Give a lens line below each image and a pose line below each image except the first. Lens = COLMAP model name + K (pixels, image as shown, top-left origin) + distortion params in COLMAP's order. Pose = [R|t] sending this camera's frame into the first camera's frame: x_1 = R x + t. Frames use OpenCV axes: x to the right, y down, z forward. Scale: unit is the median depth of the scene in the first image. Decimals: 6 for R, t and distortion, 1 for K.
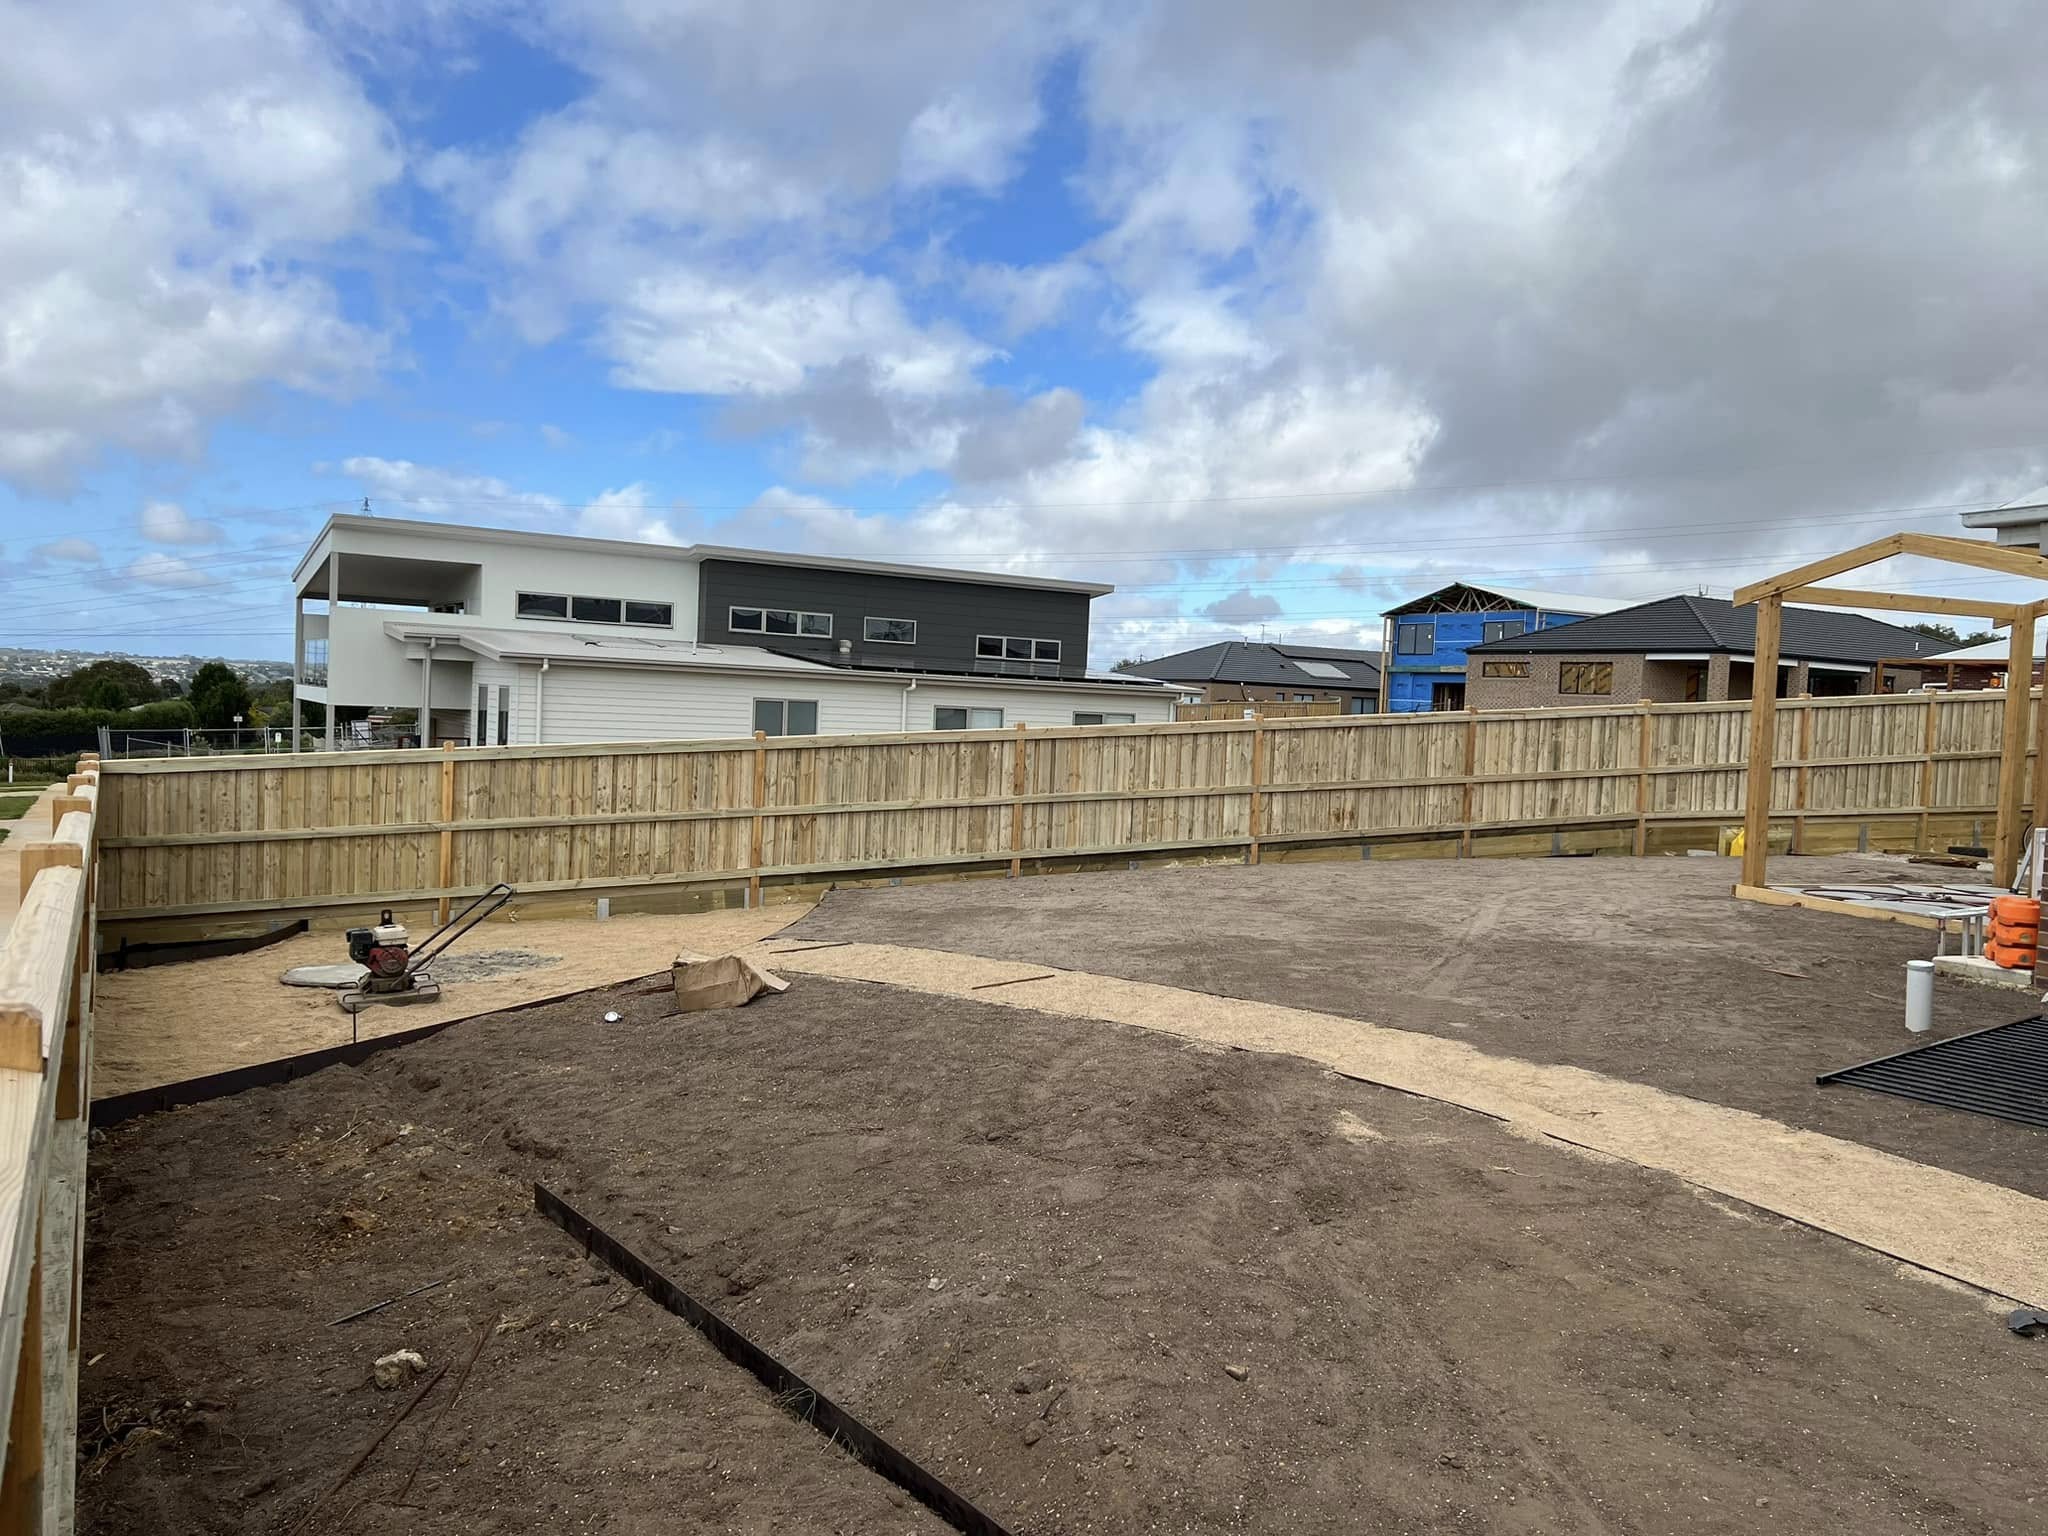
lens RADIAL K [[1475.3, 0, 1024.0], [0, 1475.3, 768.0], [0, 0, 1]] dist [0.119171, -0.202746]
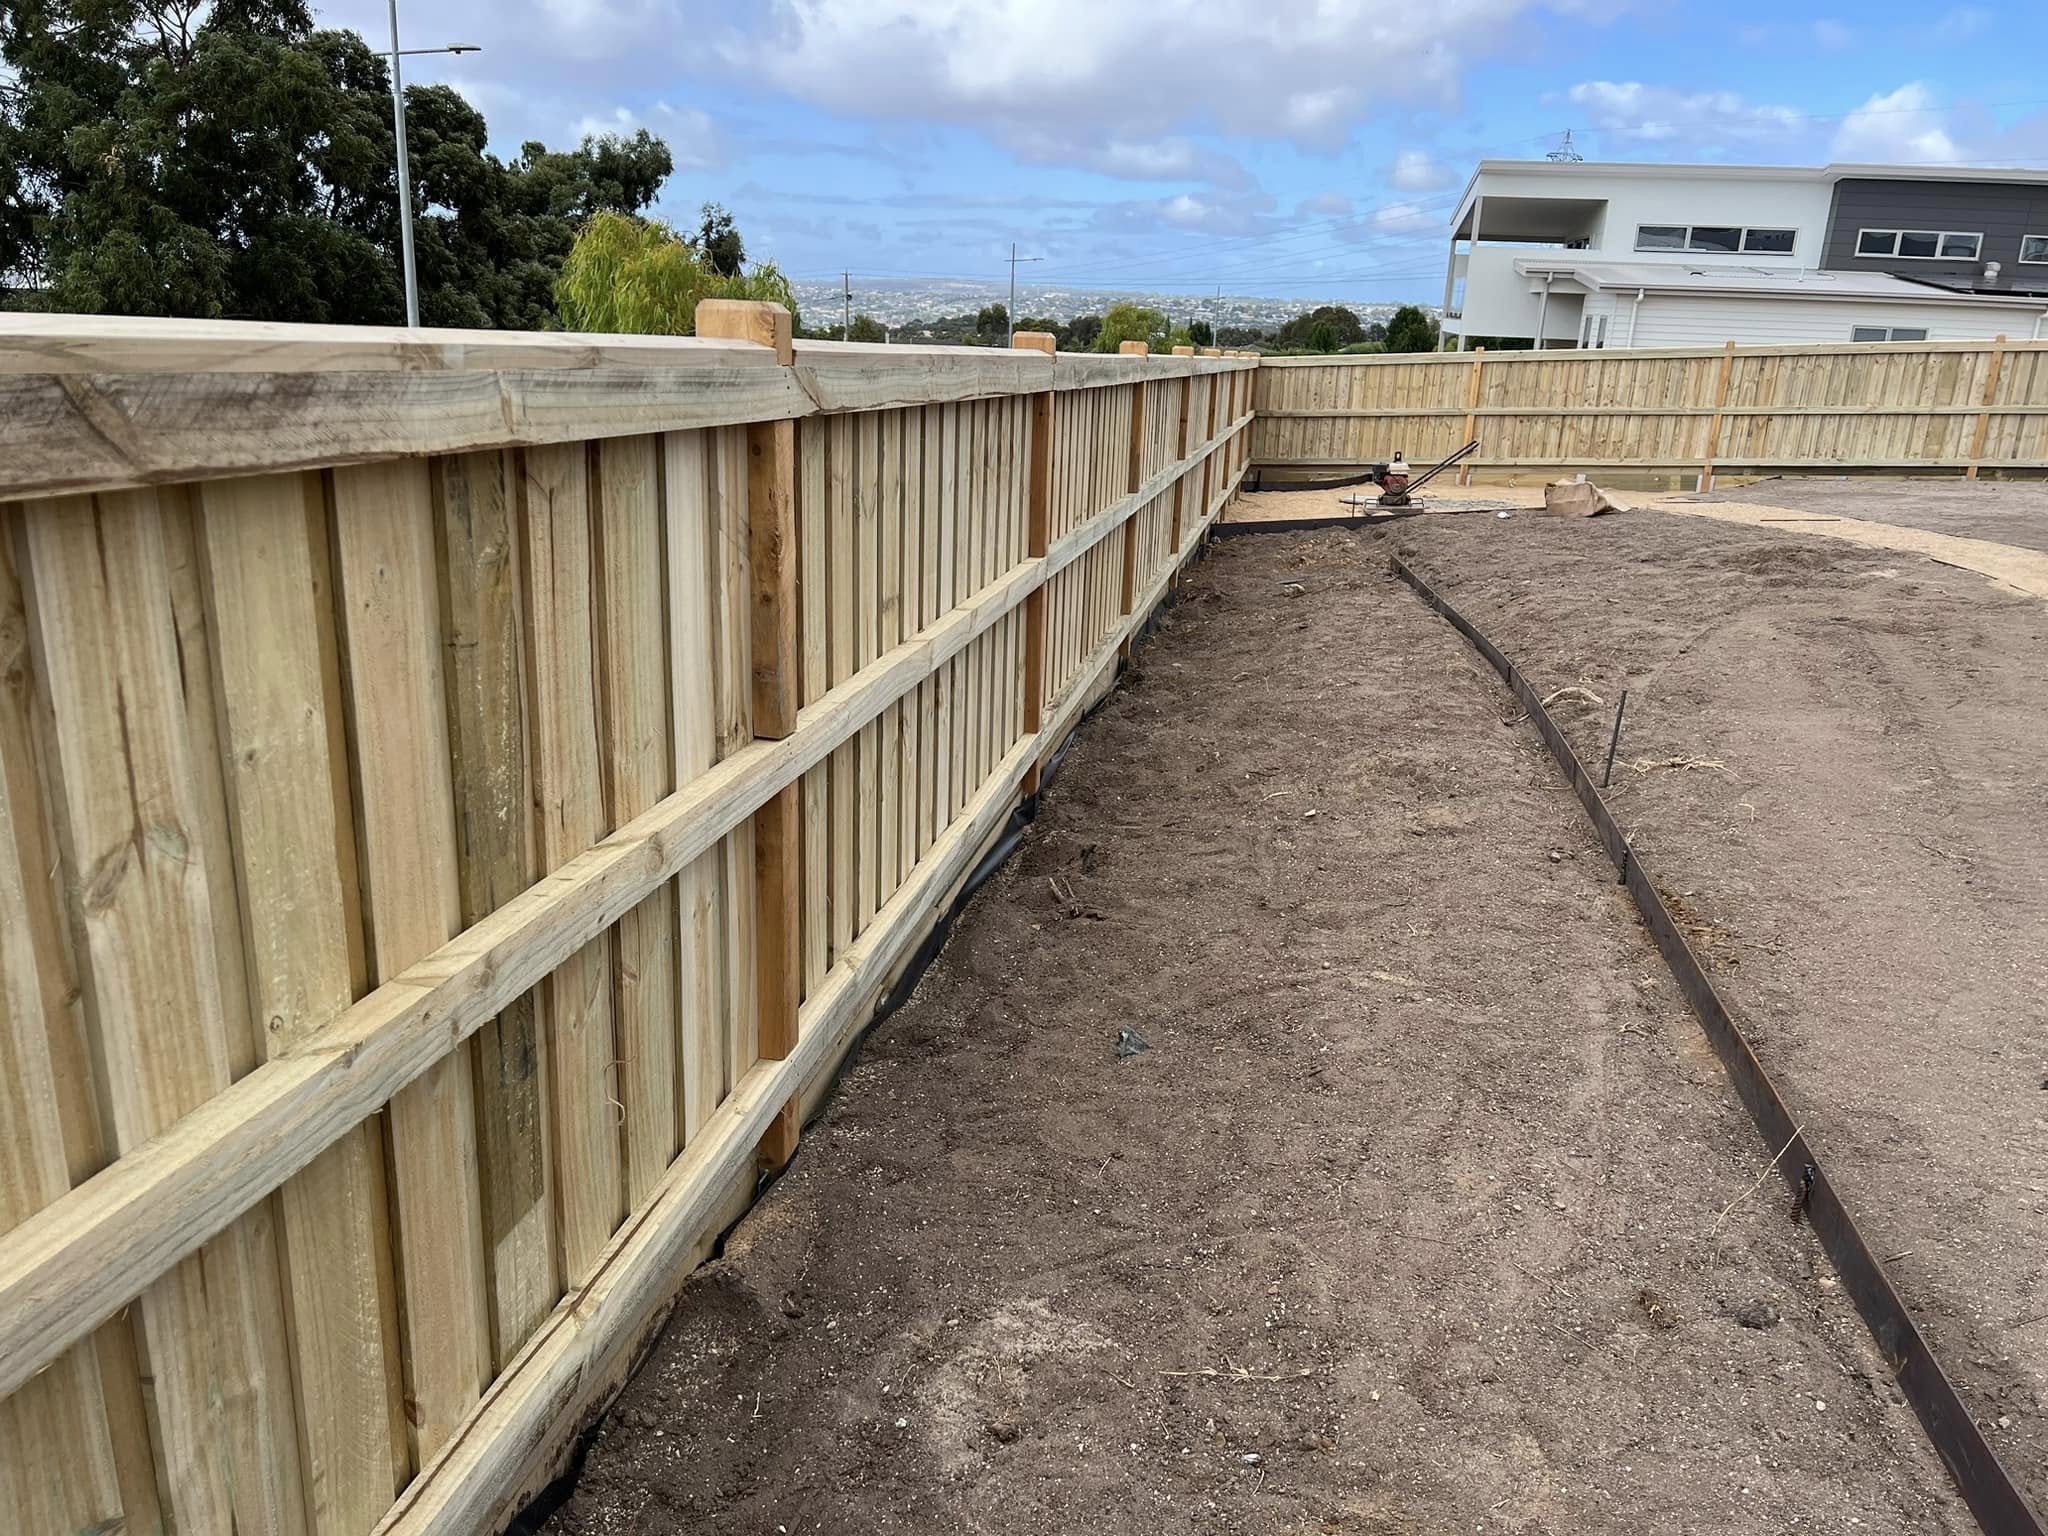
lens RADIAL K [[1555.5, 0, 1024.0], [0, 1555.5, 768.0], [0, 0, 1]] dist [-0.012953, -0.005908]
pose [[0.737960, 0.175872, -0.651525, 0.258588], [-0.030559, 0.973162, 0.228082, 0.040691], [0.674153, -0.148406, 0.723529, -0.302352]]
